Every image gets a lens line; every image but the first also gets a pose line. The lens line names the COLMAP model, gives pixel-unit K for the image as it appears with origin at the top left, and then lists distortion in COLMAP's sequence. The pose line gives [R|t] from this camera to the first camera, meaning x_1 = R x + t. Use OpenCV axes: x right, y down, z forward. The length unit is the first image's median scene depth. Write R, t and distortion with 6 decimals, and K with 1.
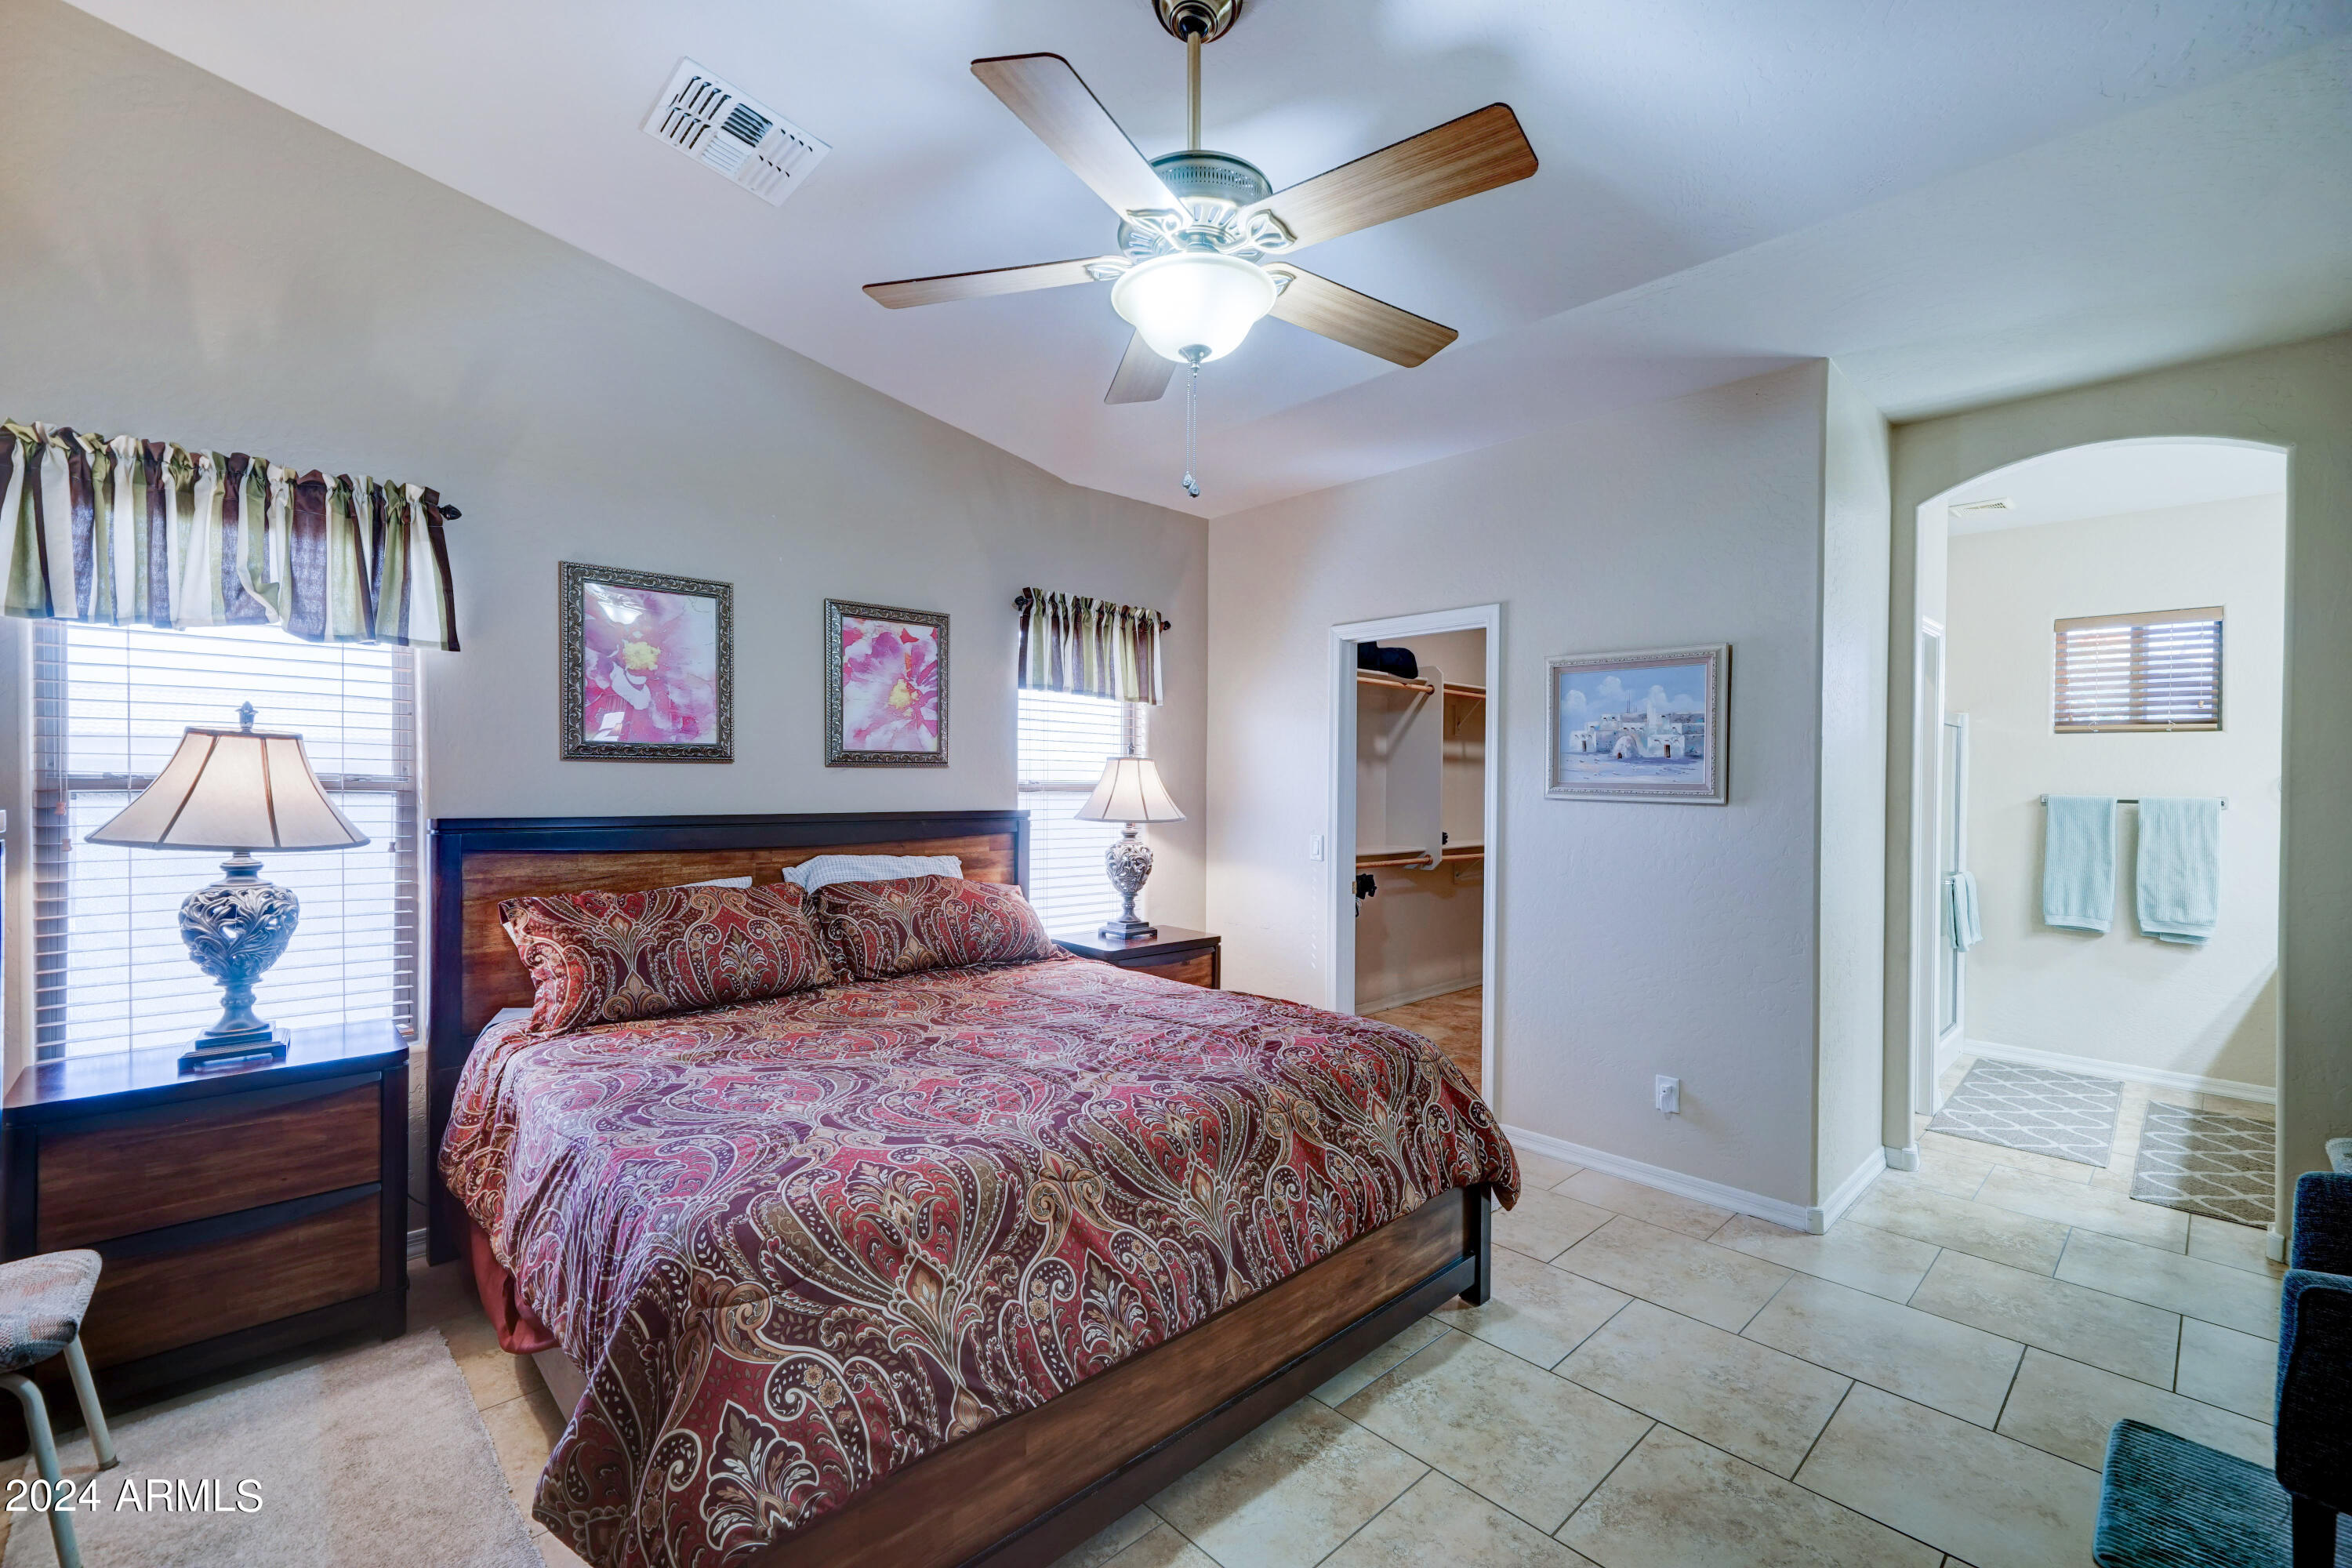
lens RADIAL K [[1007.6, 0, 1176.0], [0, 1007.6, 784.0], [0, 0, 1]] dist [0.000712, 0.008054]
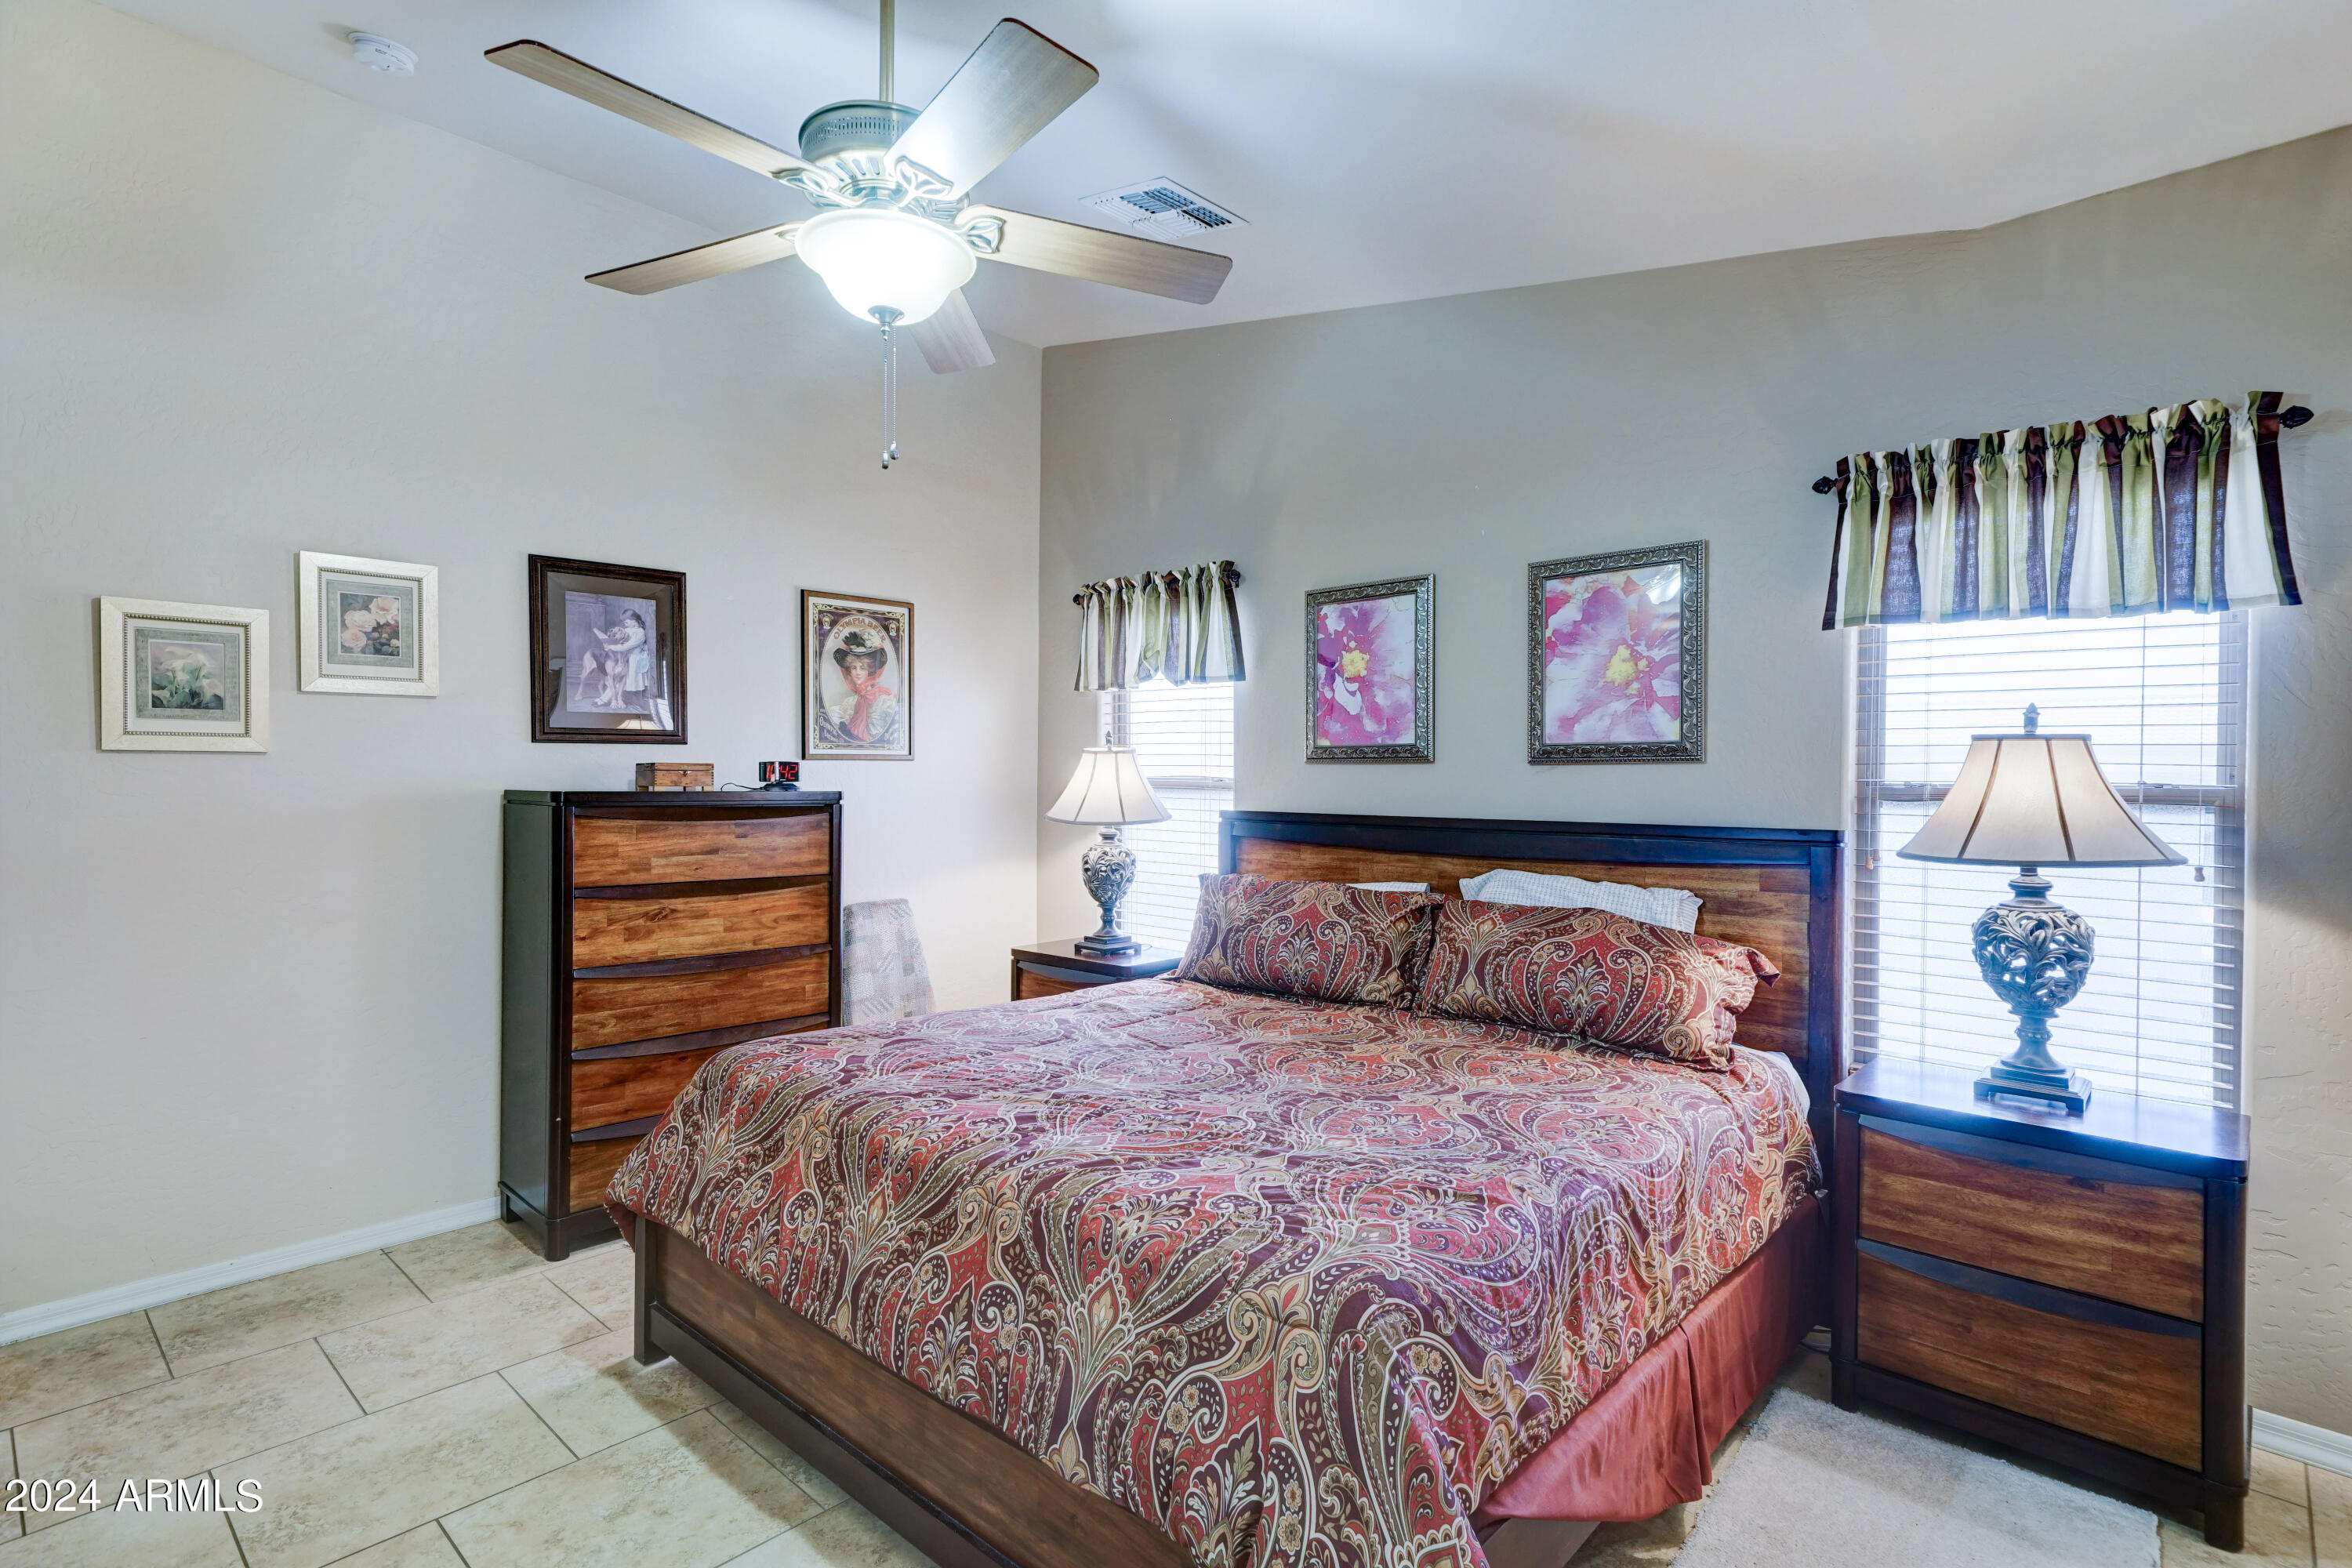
lens RADIAL K [[1231.0, 0, 1177.6], [0, 1231.0, 734.0], [0, 0, 1]] dist [0.073333, -0.000085]
pose [[0.078999, -0.044421, -0.995885, 0.628590], [-0.004154, 0.998983, -0.044888, 0.003864], [0.996866, 0.007683, 0.078734, 0.617335]]
